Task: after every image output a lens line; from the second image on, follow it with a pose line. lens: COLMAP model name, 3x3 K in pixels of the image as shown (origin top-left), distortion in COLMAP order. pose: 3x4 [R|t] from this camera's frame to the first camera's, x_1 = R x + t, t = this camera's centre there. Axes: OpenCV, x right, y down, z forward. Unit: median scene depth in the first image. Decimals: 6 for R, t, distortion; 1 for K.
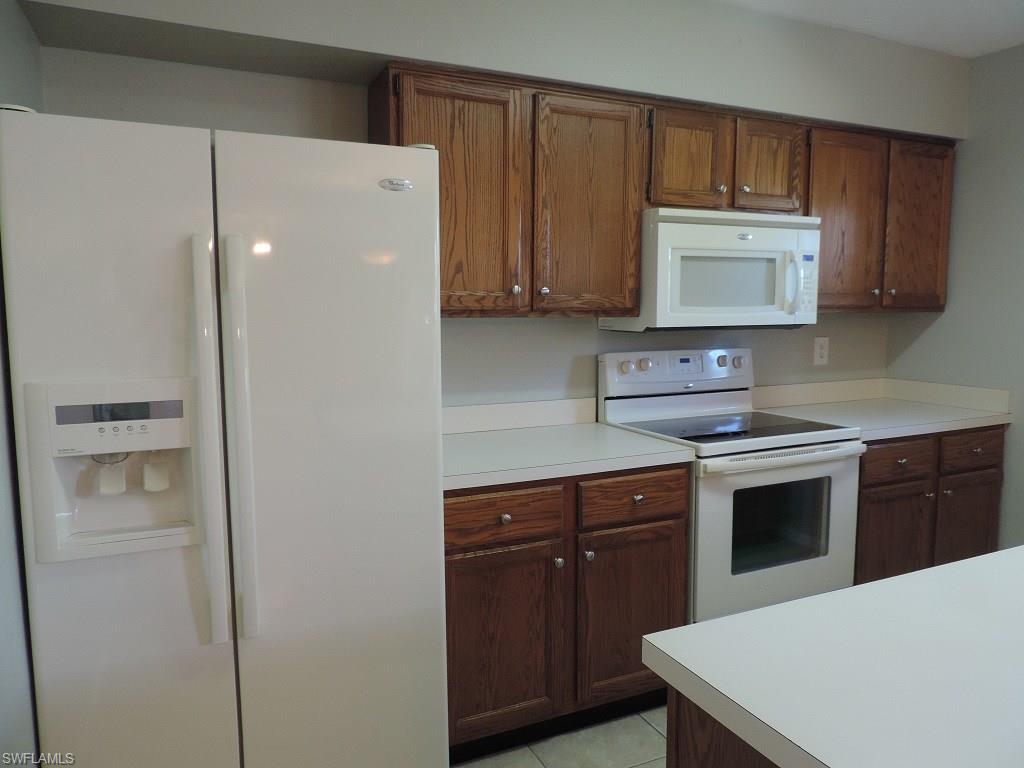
lens RADIAL K [[730.9, 0, 514.1], [0, 730.9, 388.2], [0, 0, 1]] dist [-0.025724, 0.006087]
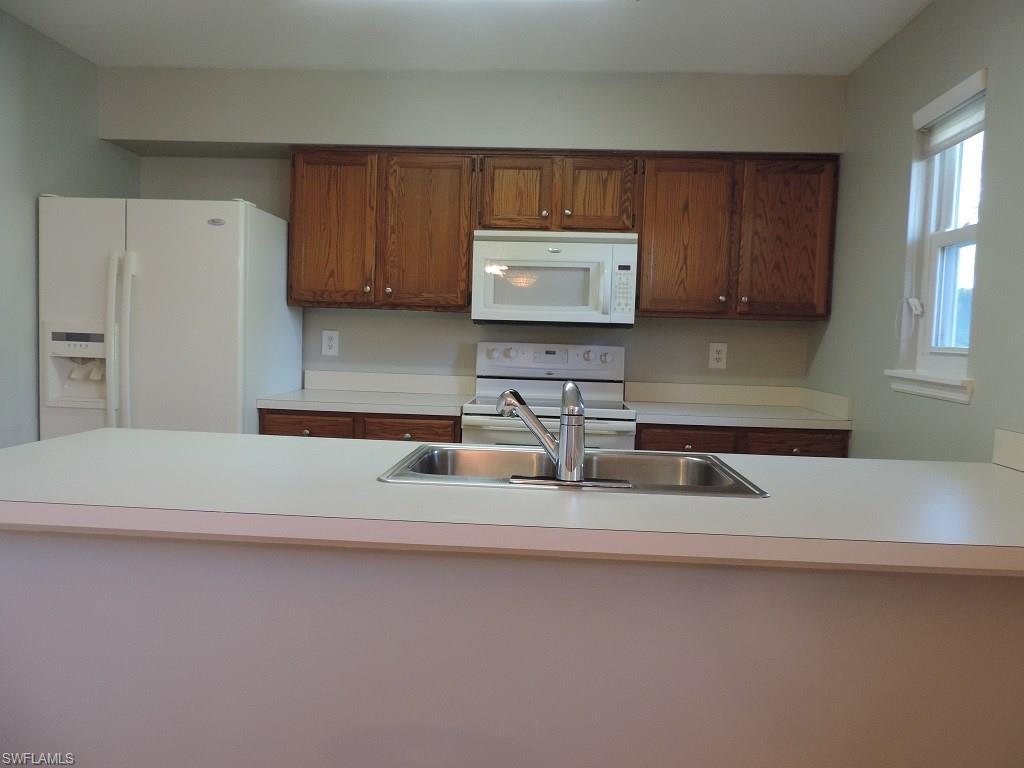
lens RADIAL K [[730.9, 0, 517.0], [0, 730.9, 384.4], [0, 0, 1]] dist [-0.025724, 0.006087]
pose [[0.878725, 0.063363, -0.473103, 0.885250], [-0.089315, 0.995471, -0.032567, 0.069928], [0.468897, 0.070872, 0.880405, -0.123934]]
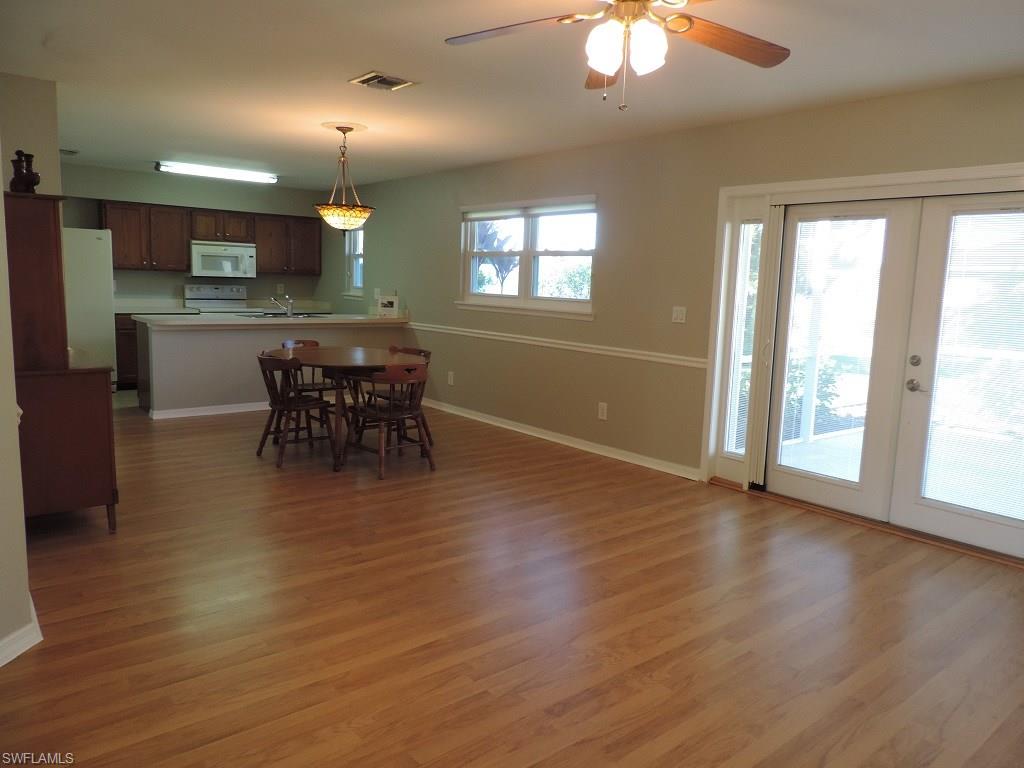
lens RADIAL K [[730.9, 0, 511.5], [0, 730.9, 388.6], [0, 0, 1]] dist [-0.025724, 0.006087]
pose [[0.970579, 0.002675, 0.240766, 0.803787], [-0.011319, 0.999340, 0.034525, 0.300862], [-0.240515, -0.036235, 0.969969, -2.601833]]
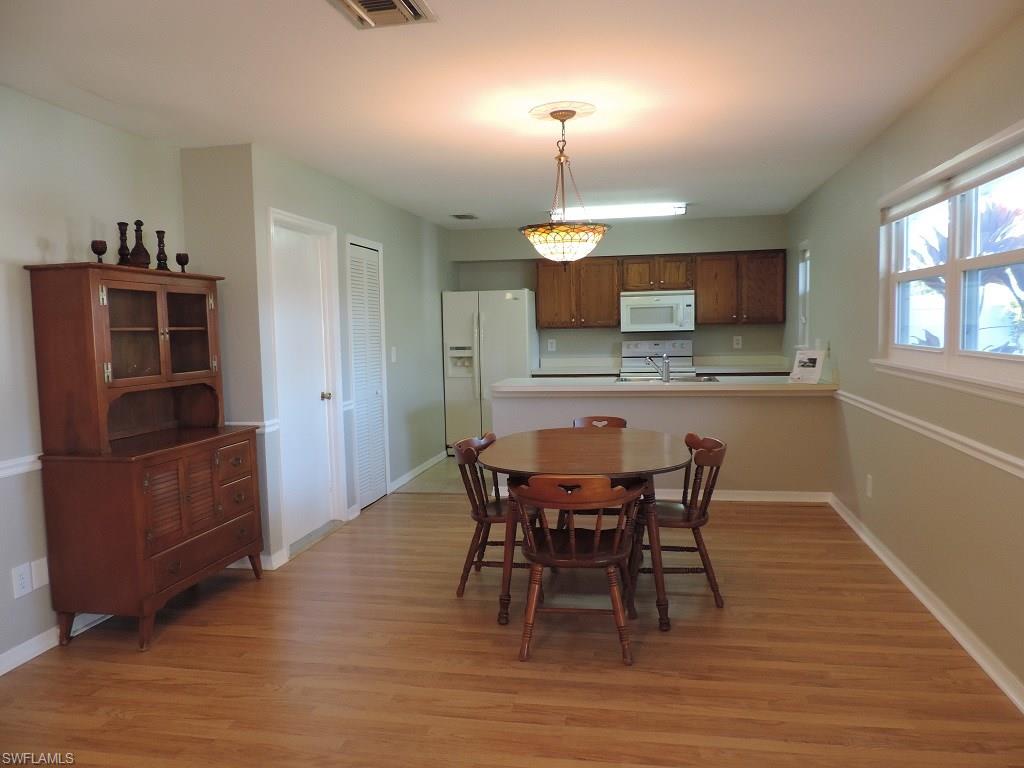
lens RADIAL K [[730.9, 0, 508.8], [0, 730.9, 386.1], [0, 0, 1]] dist [-0.025724, 0.006087]
pose [[0.802101, 0.035087, -0.596156, 1.591018], [-0.048585, 0.998797, -0.006585, 0.179533], [0.595208, 0.034247, 0.802841, -1.649878]]
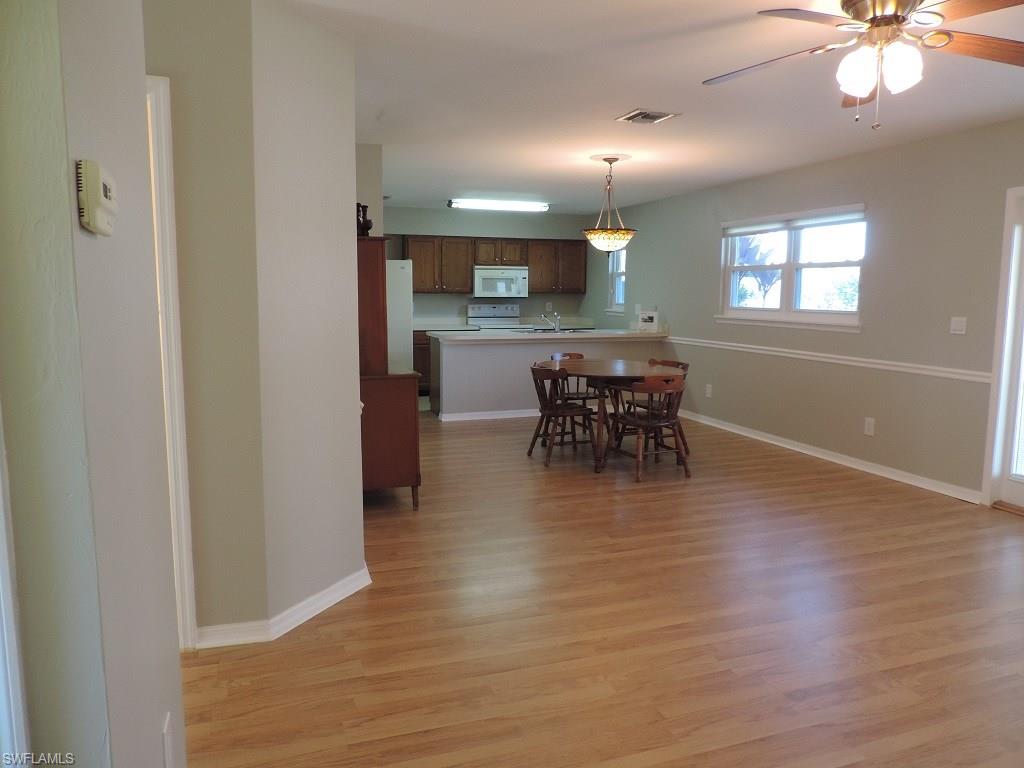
lens RADIAL K [[730.9, 0, 508.0], [0, 730.9, 387.9], [0, 0, 1]] dist [-0.025724, 0.006087]
pose [[0.993355, 0.024264, -0.112505, 0.794196], [-0.022341, 0.999582, 0.018327, 0.314616], [0.112903, -0.015692, 0.993482, -2.748343]]
